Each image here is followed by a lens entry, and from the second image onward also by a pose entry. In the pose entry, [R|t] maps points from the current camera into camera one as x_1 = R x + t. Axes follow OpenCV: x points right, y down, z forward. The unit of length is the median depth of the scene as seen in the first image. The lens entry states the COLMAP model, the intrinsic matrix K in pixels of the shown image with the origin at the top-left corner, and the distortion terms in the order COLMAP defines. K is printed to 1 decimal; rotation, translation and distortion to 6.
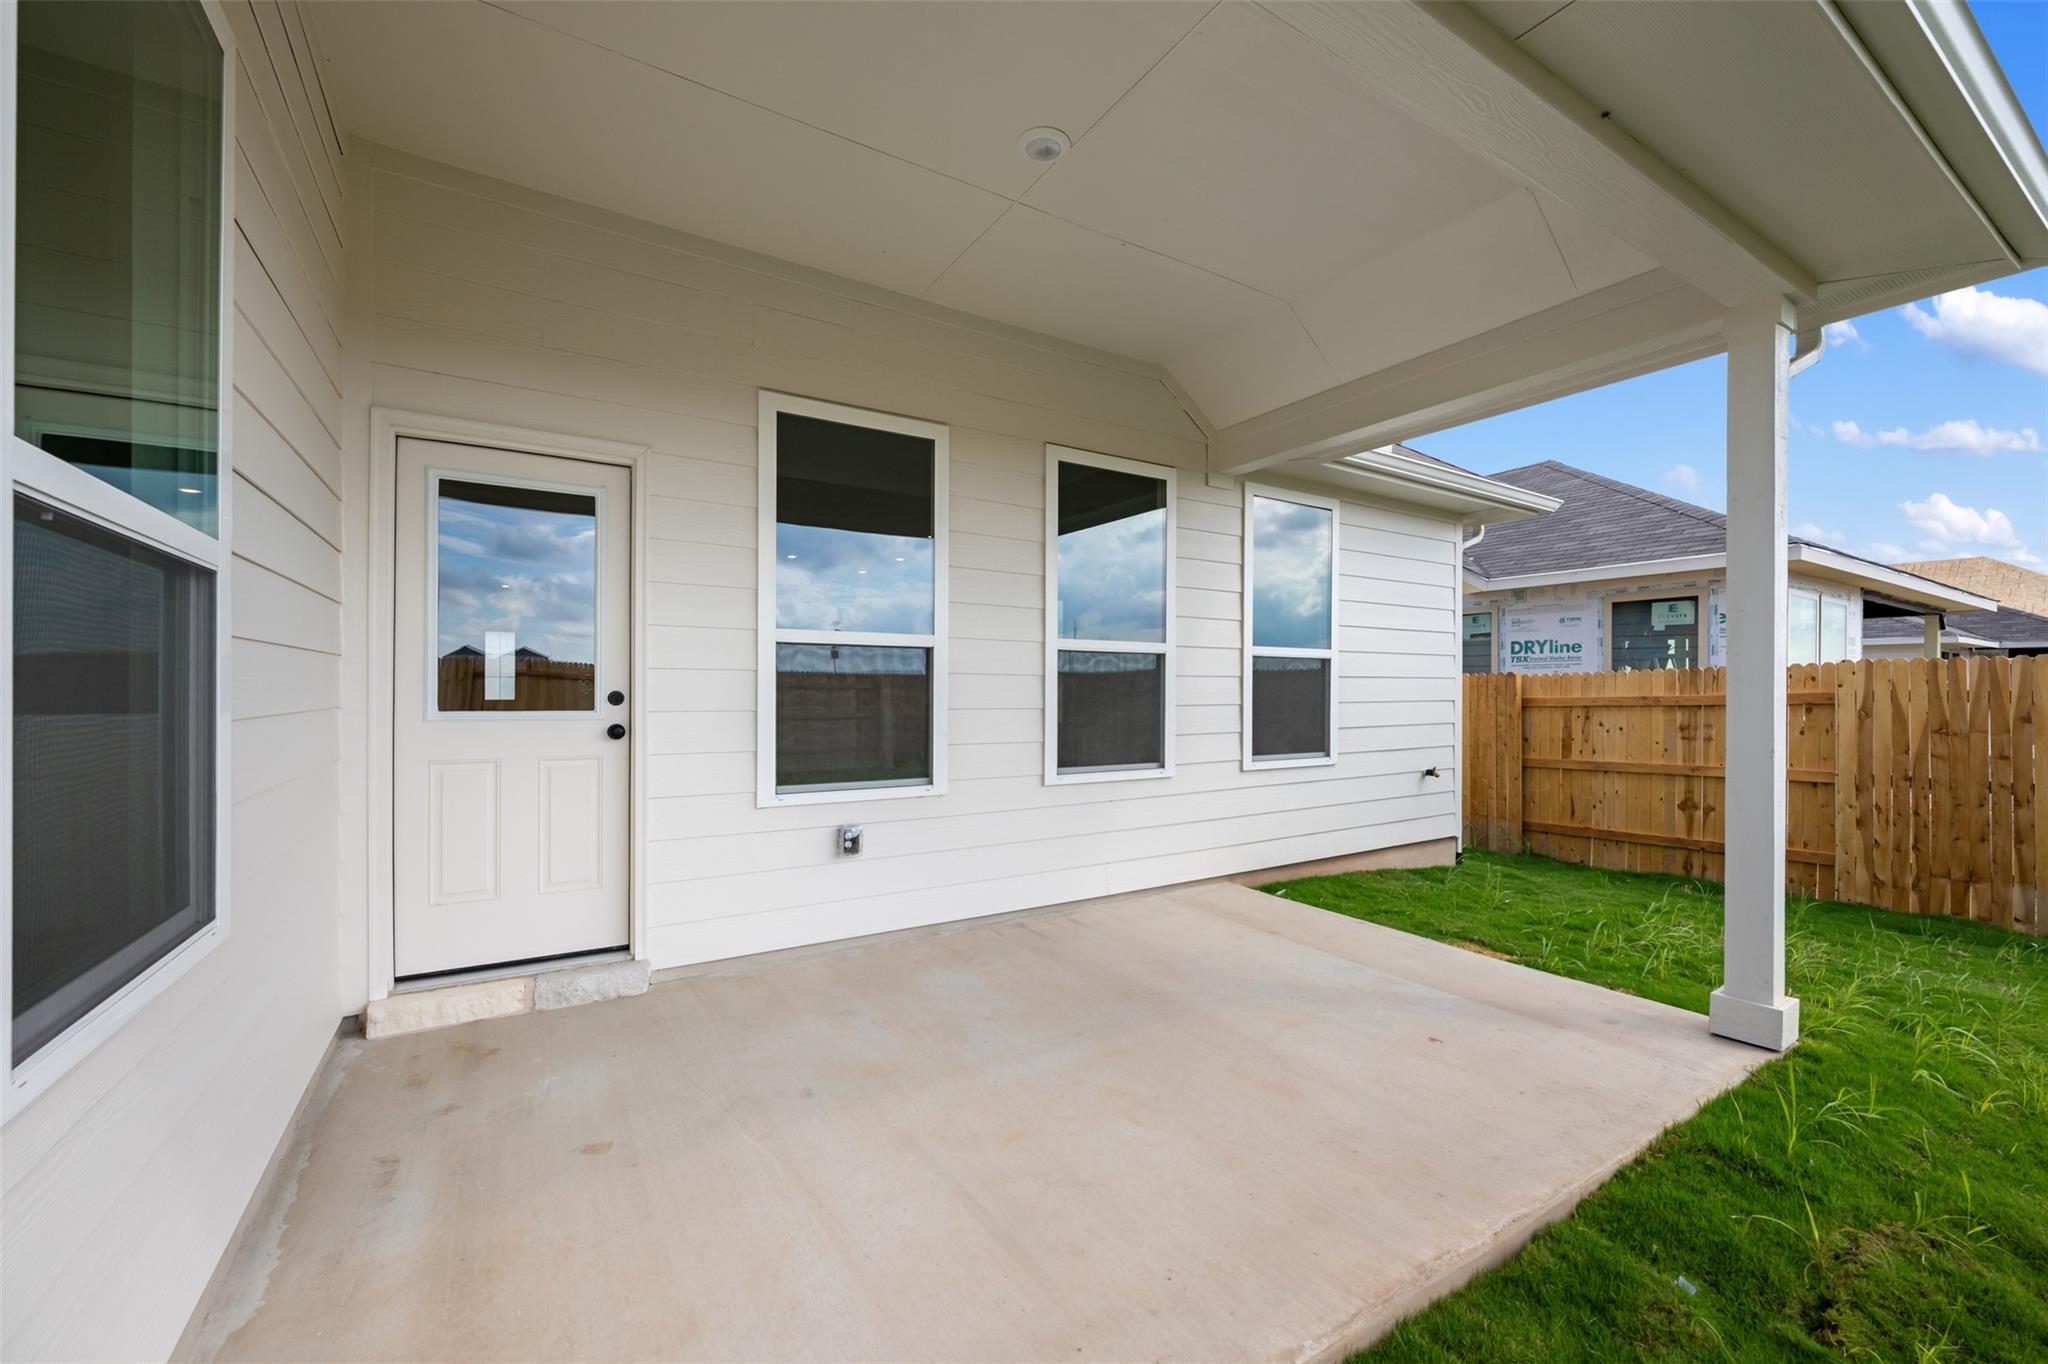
lens RADIAL K [[810.0, 0, 1035.1], [0, 810.0, 687.5], [0, 0, 1]] dist [-0.001855, 0.000588]
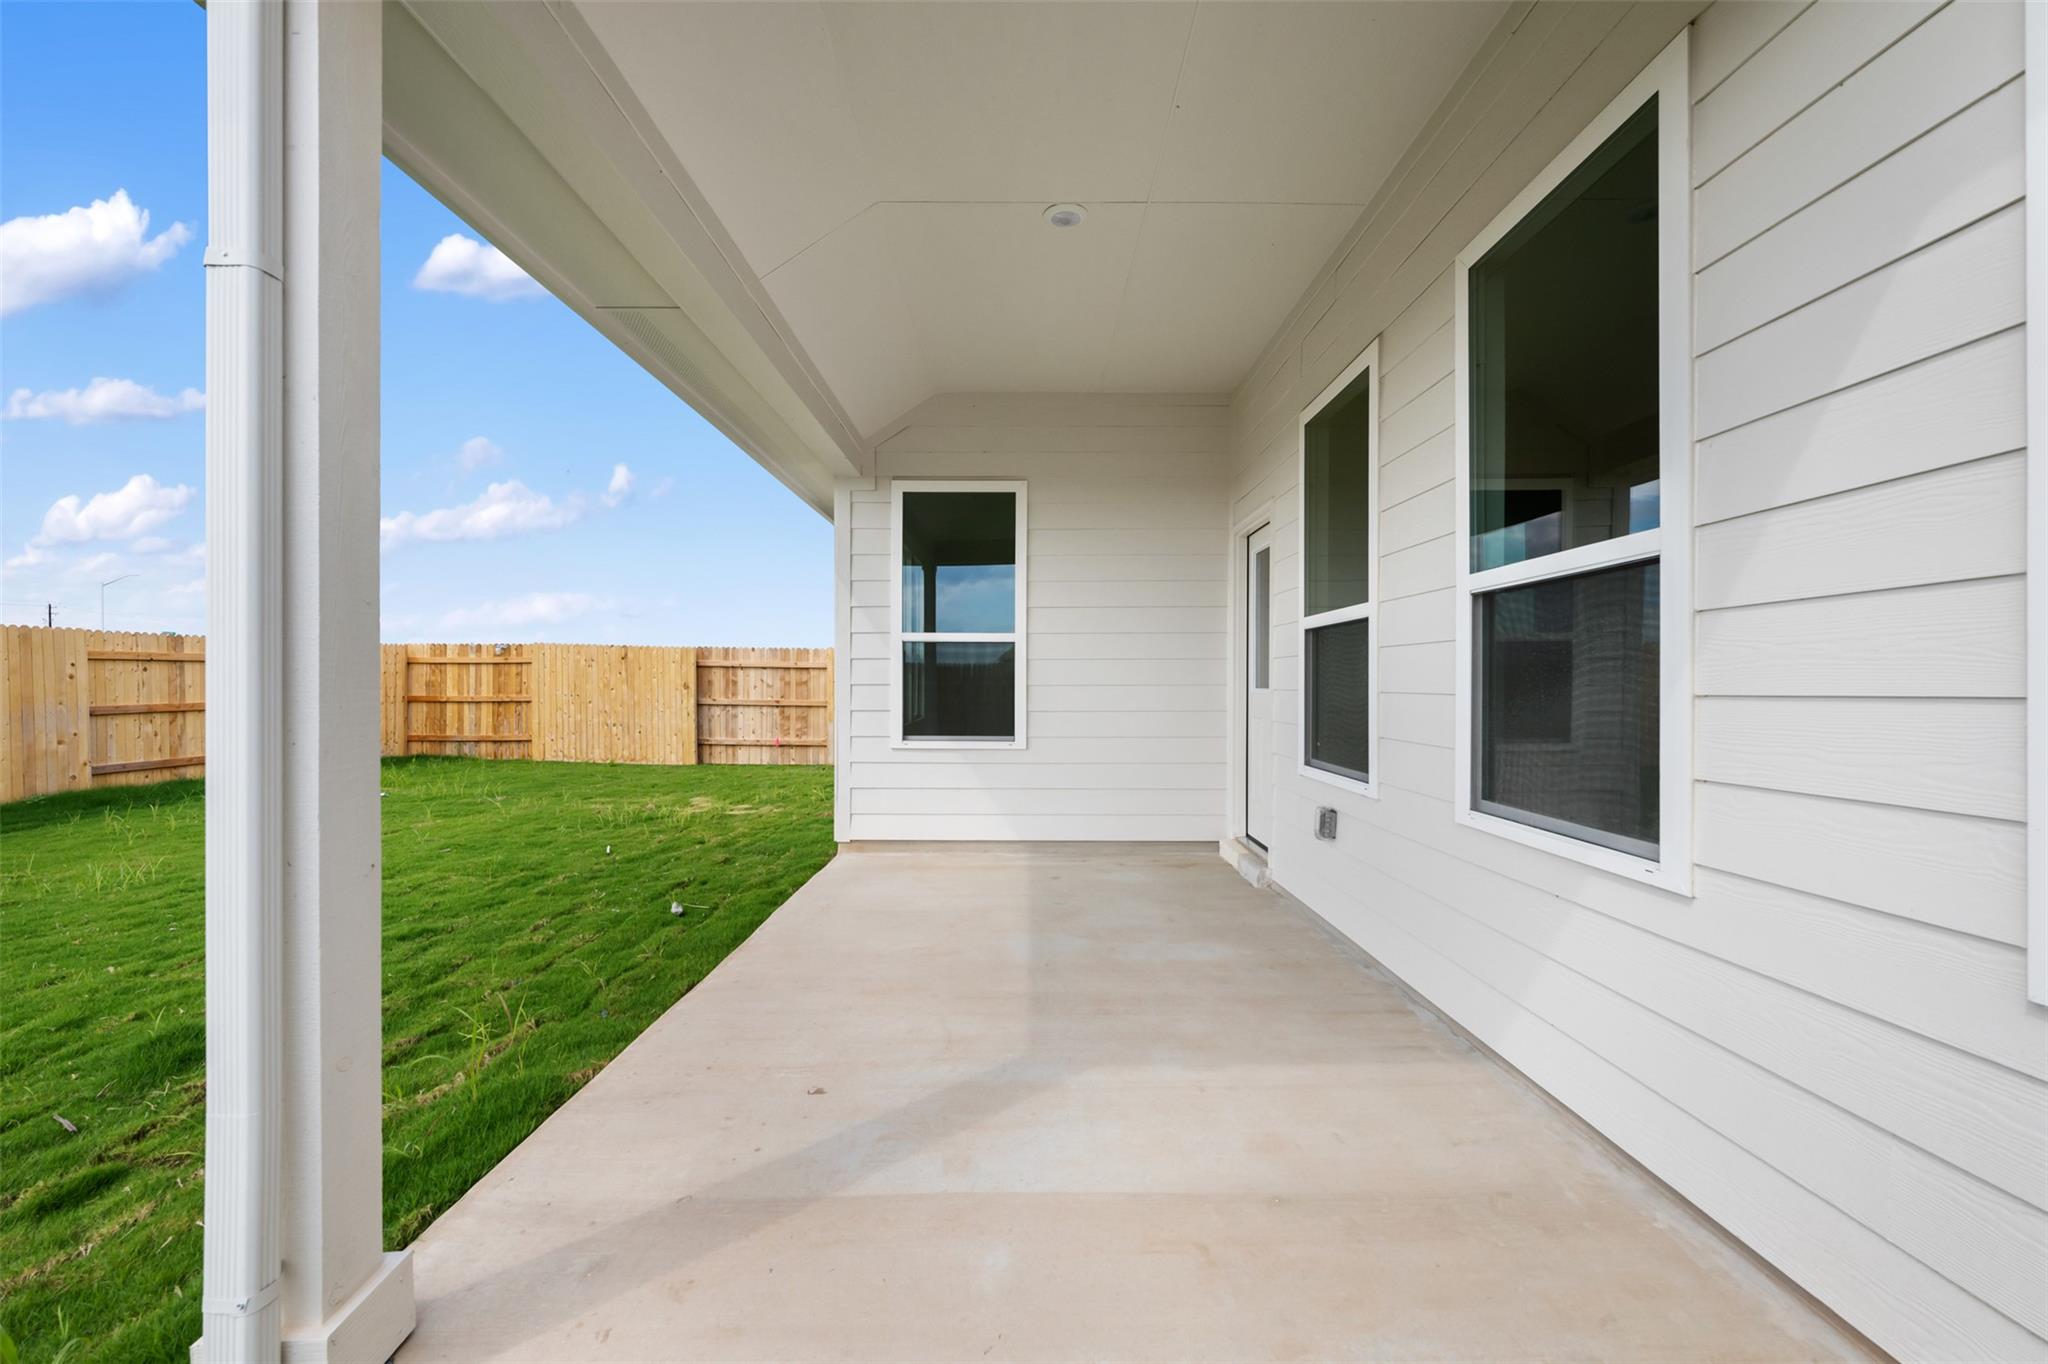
lens RADIAL K [[810.0, 0, 1022.9], [0, 810.0, 687.1], [0, 0, 1]] dist [-0.001855, 0.000588]
pose [[-0.539682, -0.000392, -0.841869, 1.015547], [0.005828, 0.999974, -0.004202, 0.028736], [0.841849, -0.007174, -0.539665, 1.535179]]
